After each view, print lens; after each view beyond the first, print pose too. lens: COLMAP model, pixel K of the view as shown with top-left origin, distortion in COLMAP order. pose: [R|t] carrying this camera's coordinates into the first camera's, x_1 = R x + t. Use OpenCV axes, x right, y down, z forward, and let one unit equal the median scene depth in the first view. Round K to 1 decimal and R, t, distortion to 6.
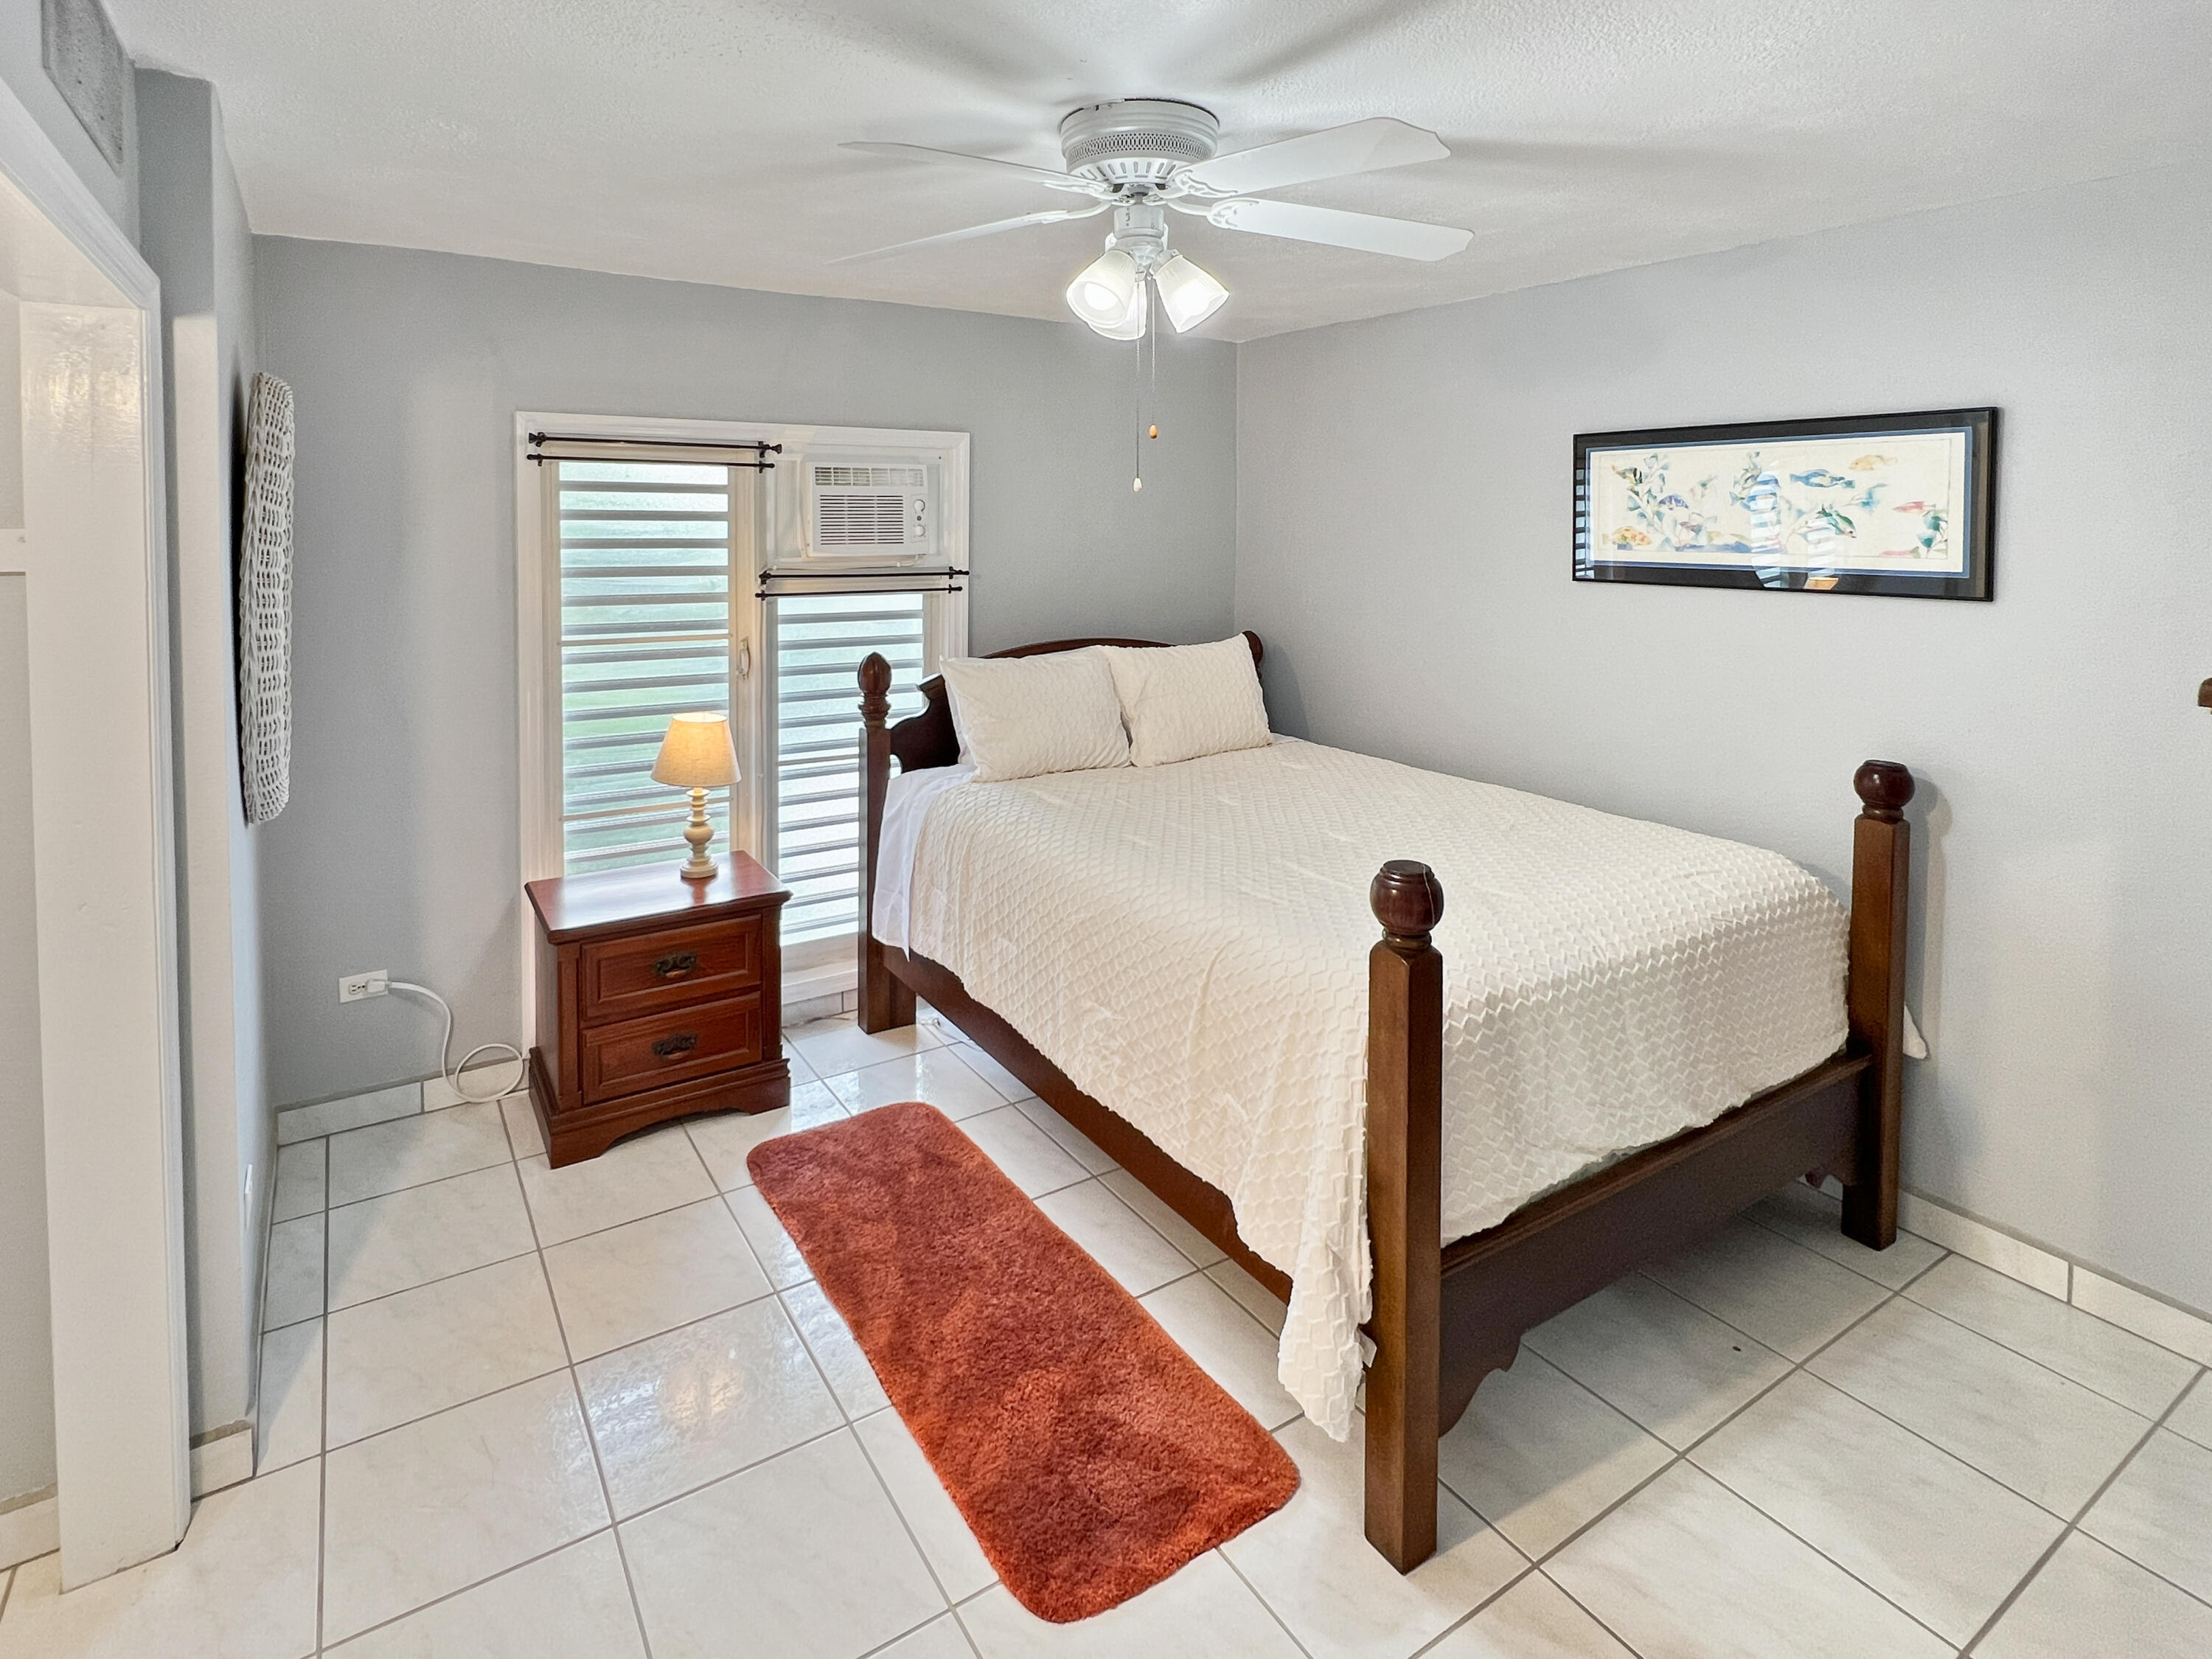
lens RADIAL K [[1120.0, 0, 1106.0], [0, 1120.0, 829.5], [0, 0, 1]] dist [-0.061753, -0.001197]
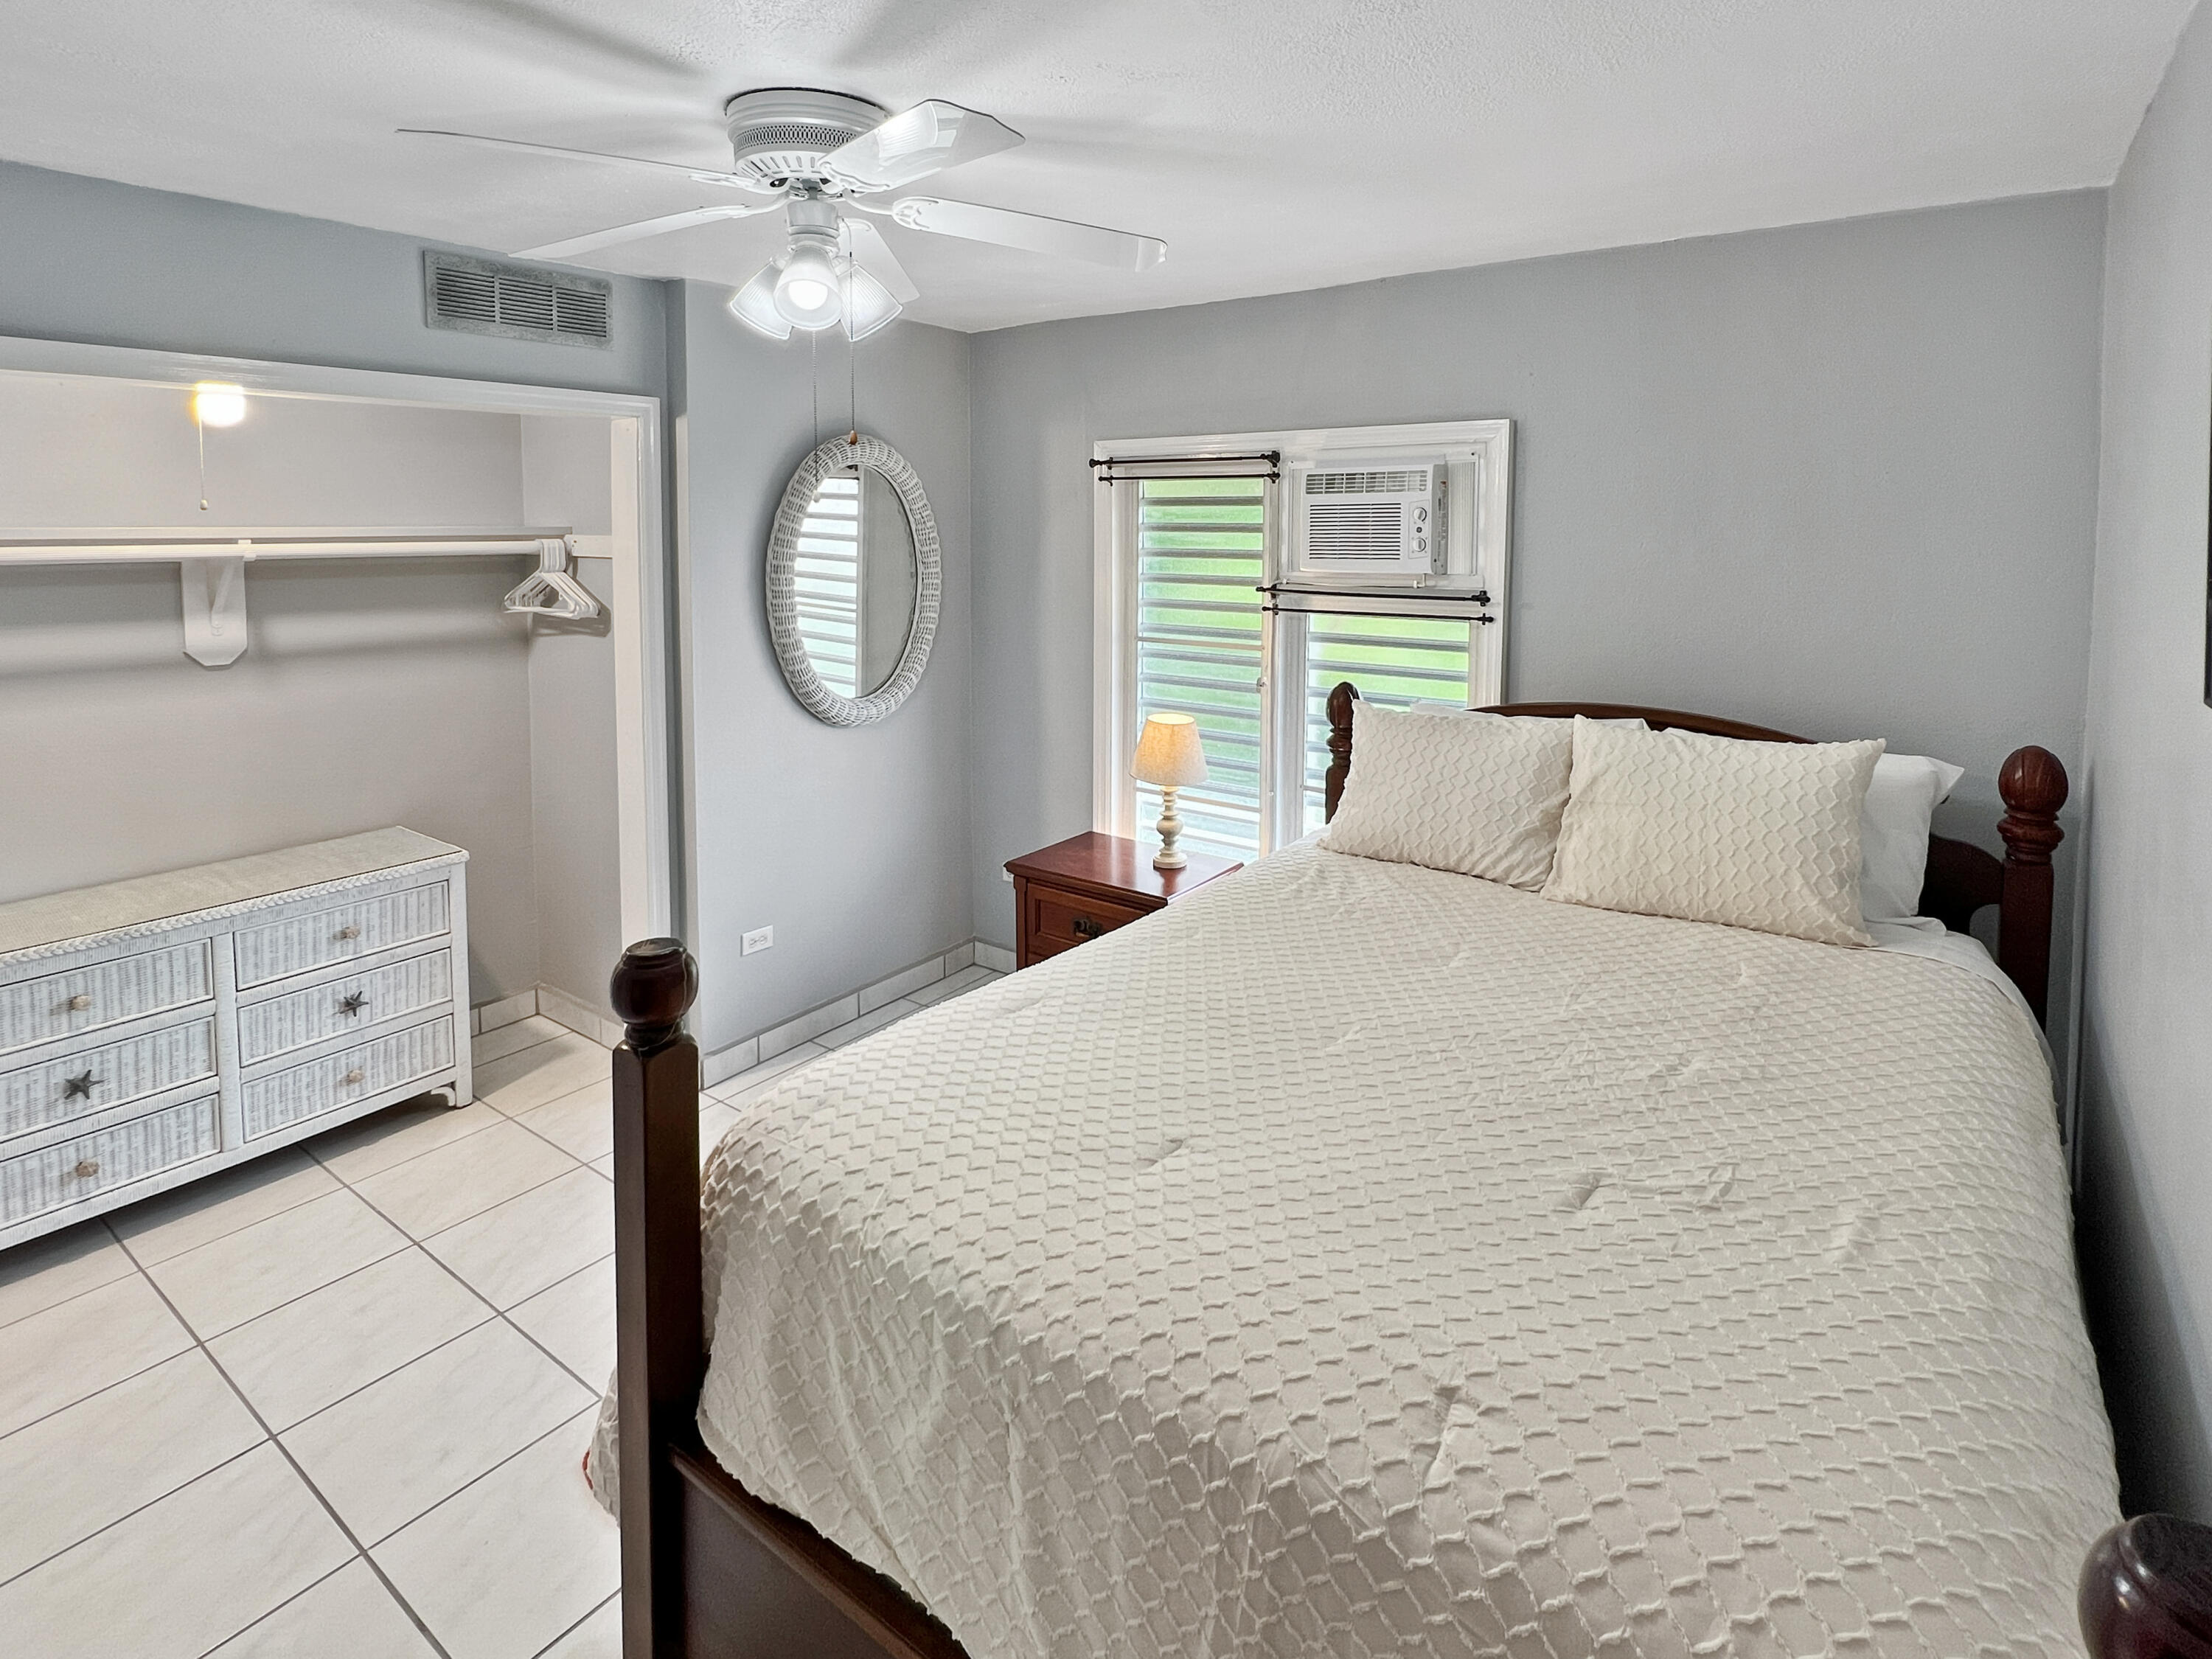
lens RADIAL K [[1120.0, 0, 1106.0], [0, 1120.0, 829.5], [0, 0, 1]] dist [-0.061753, -0.001197]
pose [[0.346543, 0.233345, -0.908547, 0.587274], [-0.237356, 0.958858, 0.155733, -0.146937], [0.907508, 0.161681, 0.387671, 0.531665]]
